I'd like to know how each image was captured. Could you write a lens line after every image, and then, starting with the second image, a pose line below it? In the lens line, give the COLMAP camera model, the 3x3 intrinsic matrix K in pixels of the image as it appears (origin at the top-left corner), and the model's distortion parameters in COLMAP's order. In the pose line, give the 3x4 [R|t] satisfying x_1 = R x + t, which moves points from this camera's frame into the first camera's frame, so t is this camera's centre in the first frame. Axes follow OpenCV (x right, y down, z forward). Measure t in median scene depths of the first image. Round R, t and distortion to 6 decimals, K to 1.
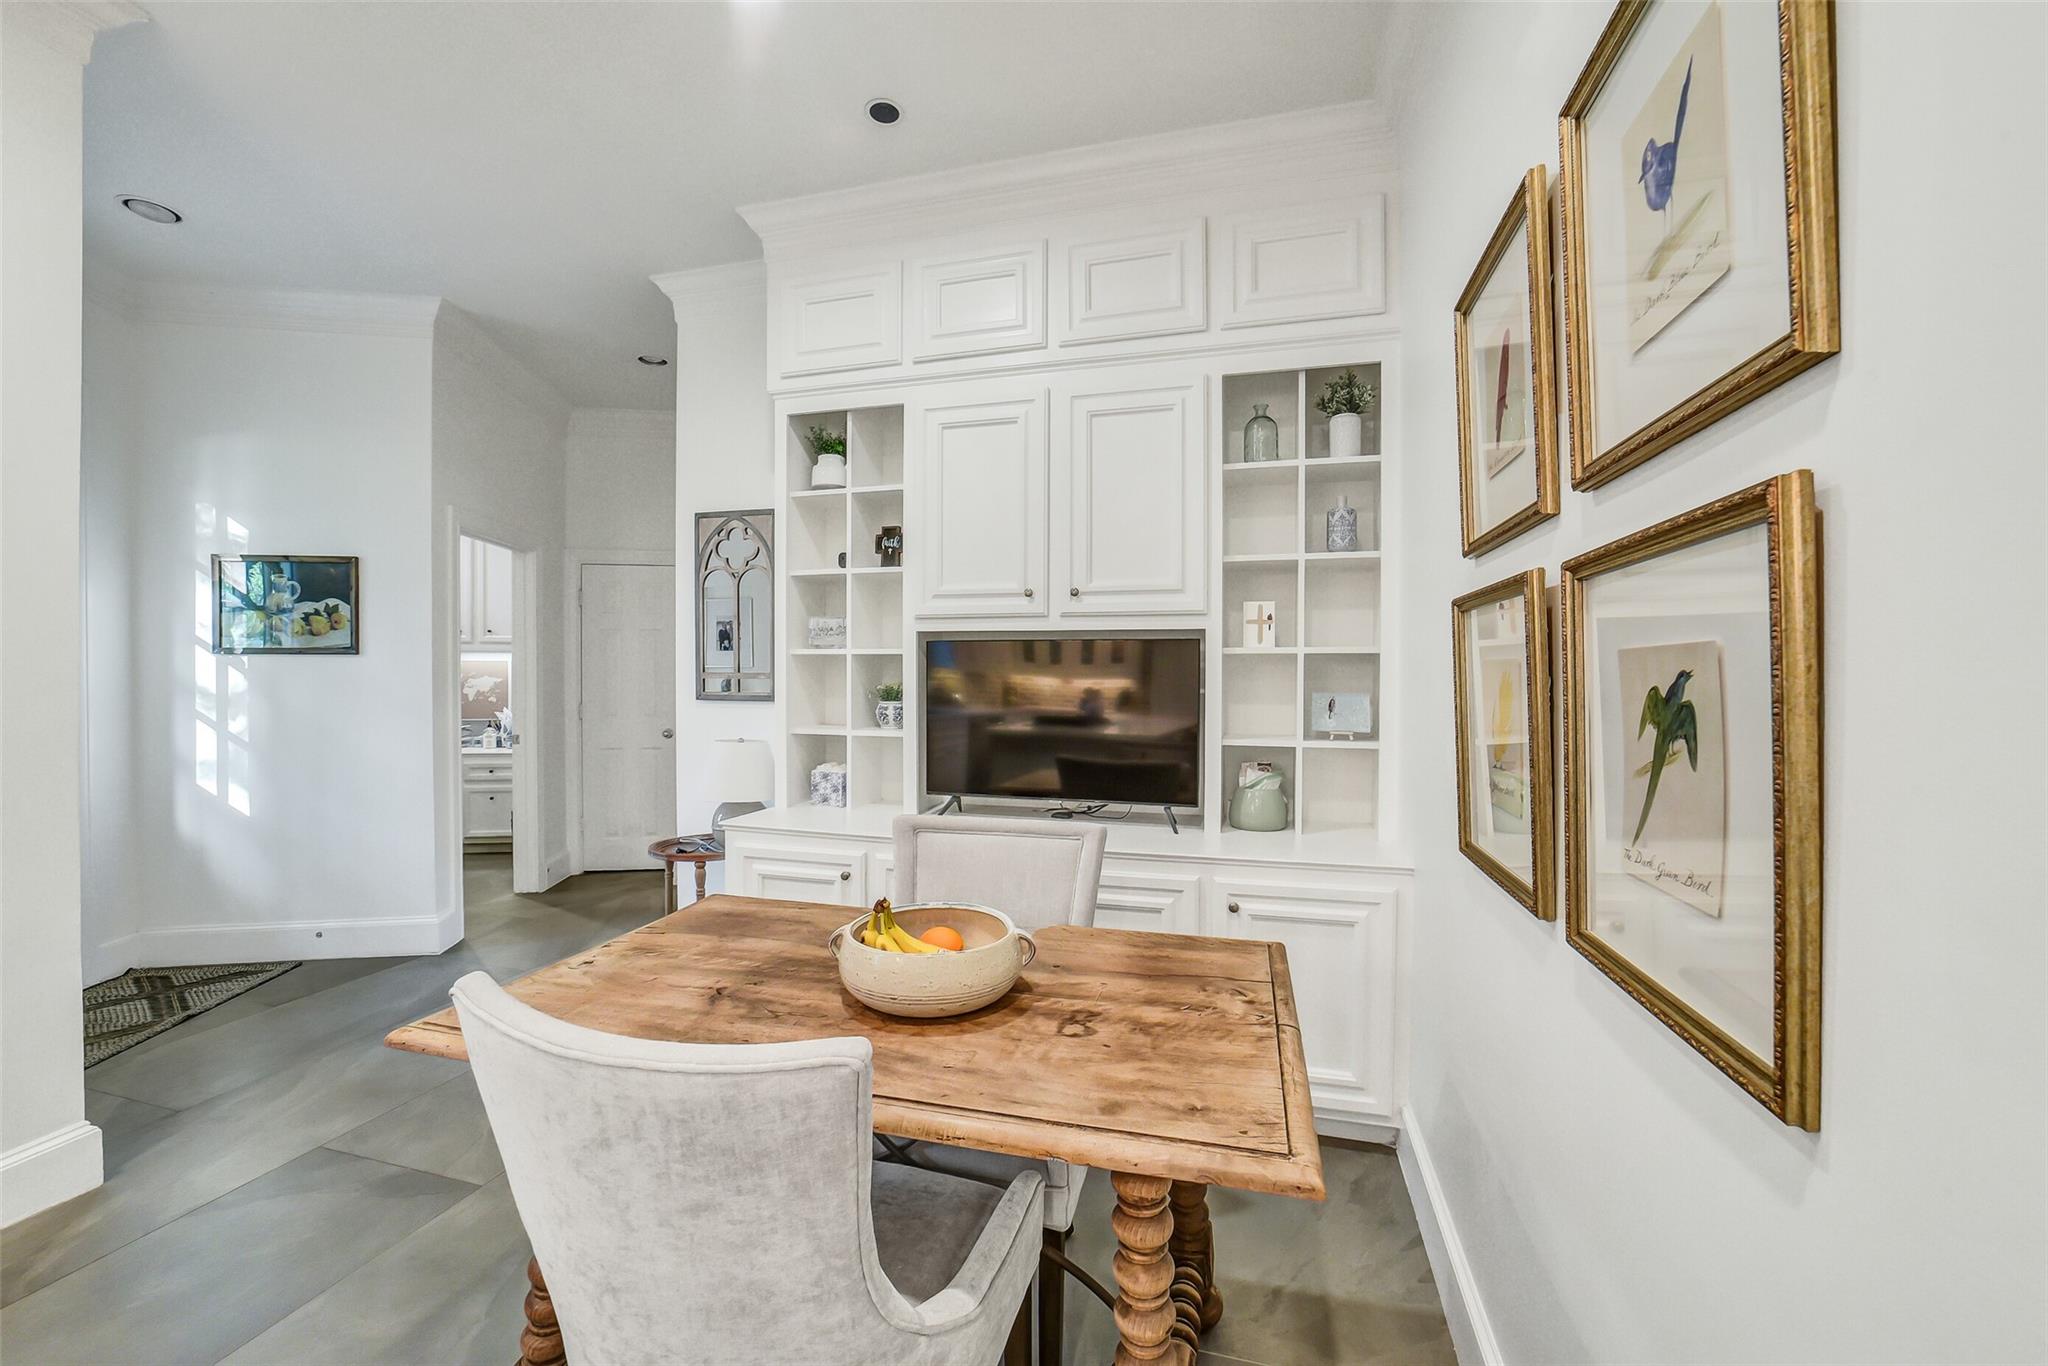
lens RADIAL K [[797.2, 0, 1023.4], [0, 797.2, 683.7], [0, 0, 1]] dist [-0.019946, -0.000195]
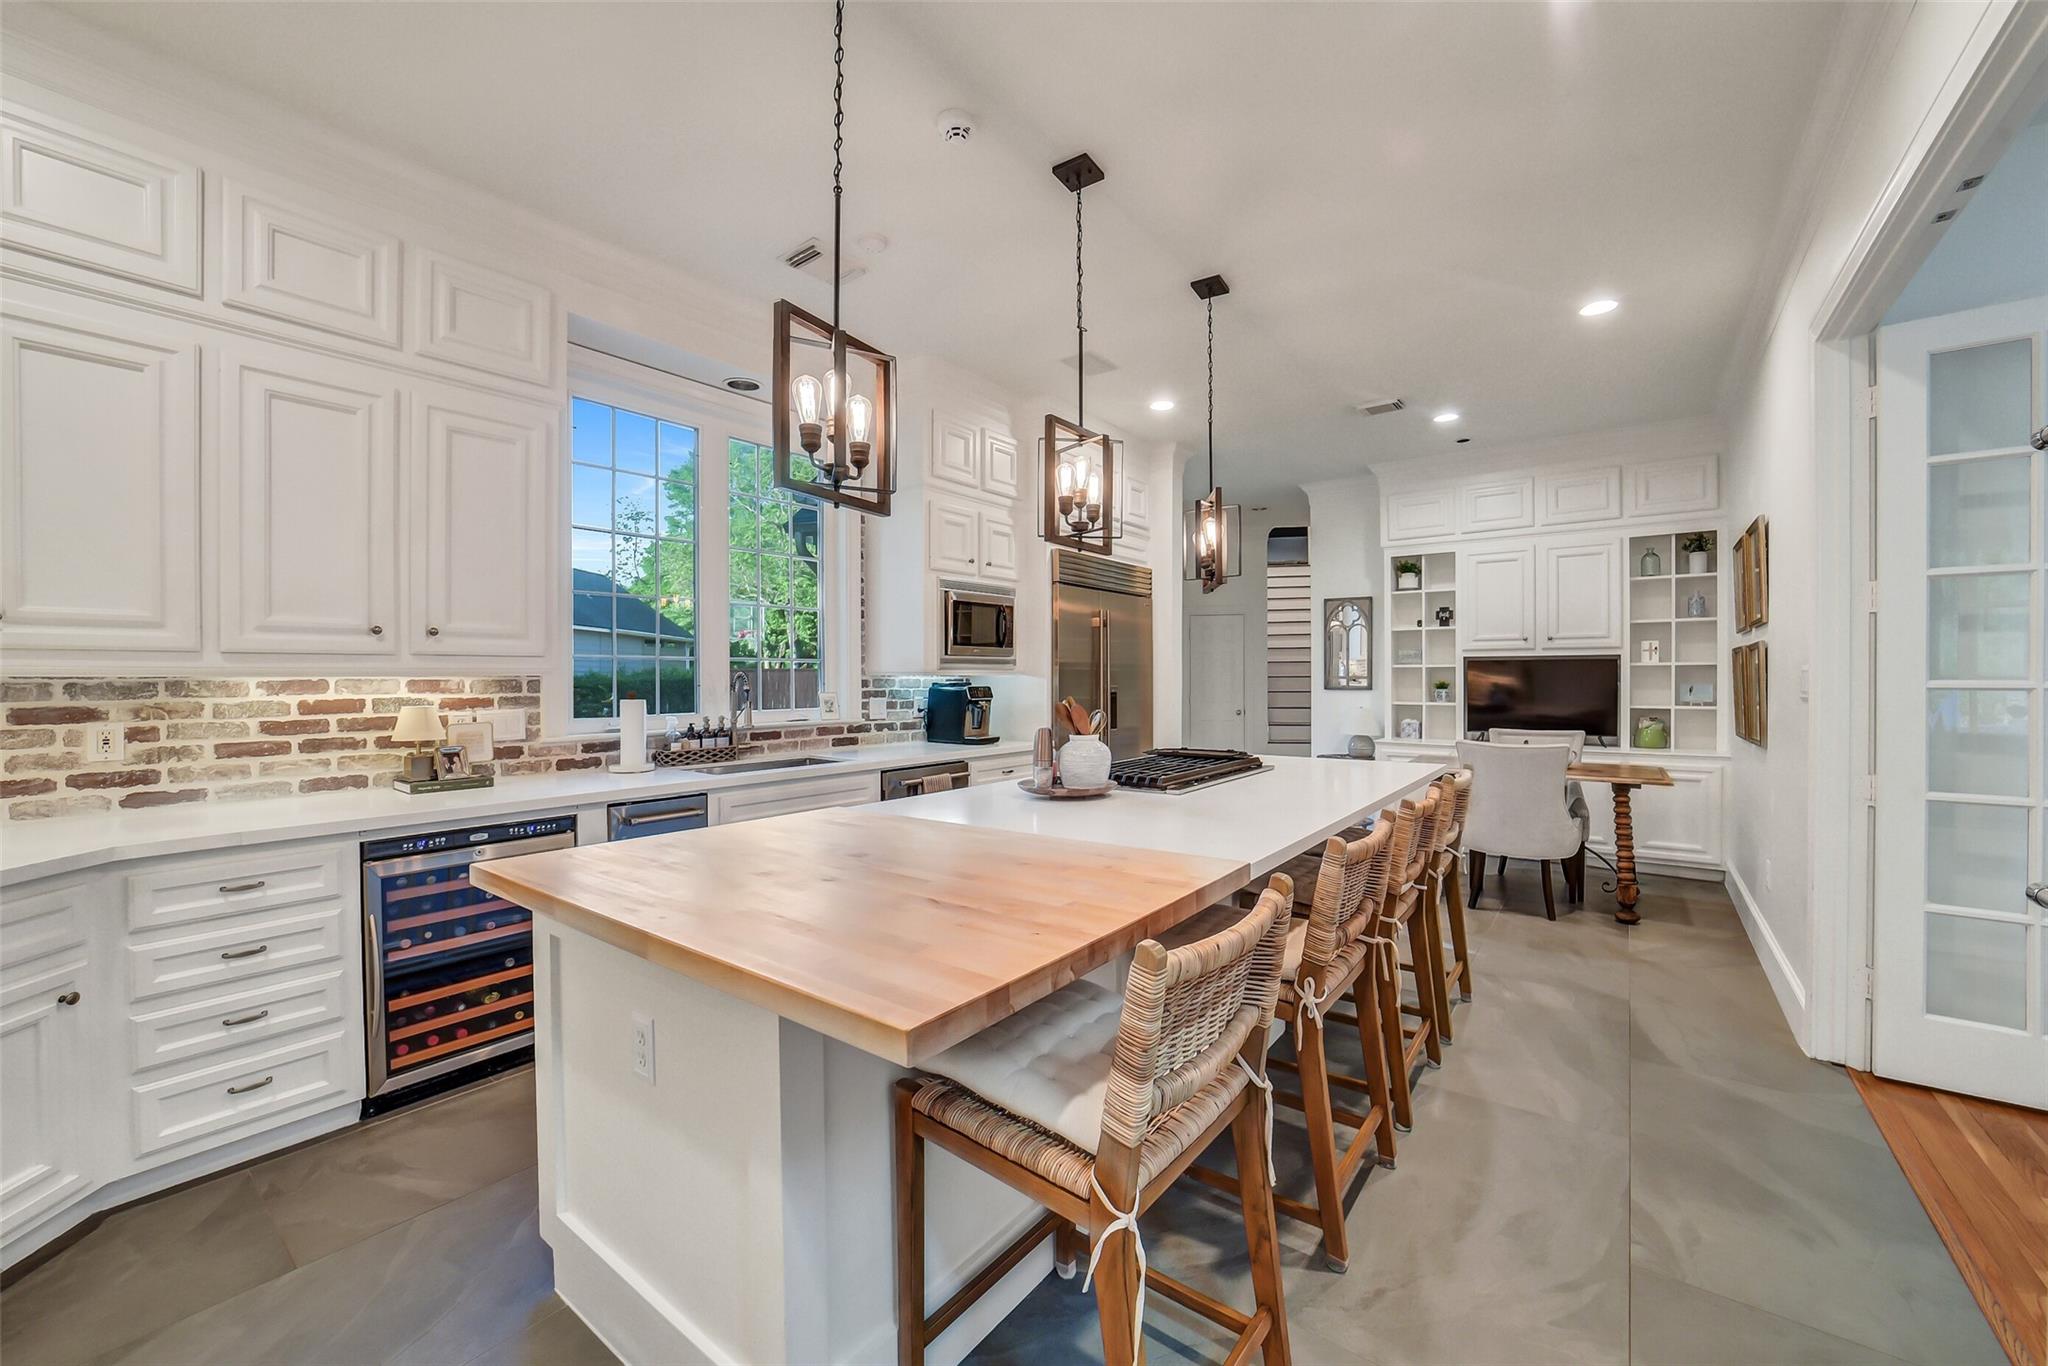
lens RADIAL K [[797.2, 0, 1032.5], [0, 797.2, 682.4], [0, 0, 1]] dist [-0.019946, -0.000195]
pose [[0.938821, -0.008845, -0.344293, -0.523379], [0.011877, 0.999907, 0.006700, -0.025516], [0.344202, -0.010379, 0.938838, -1.526276]]
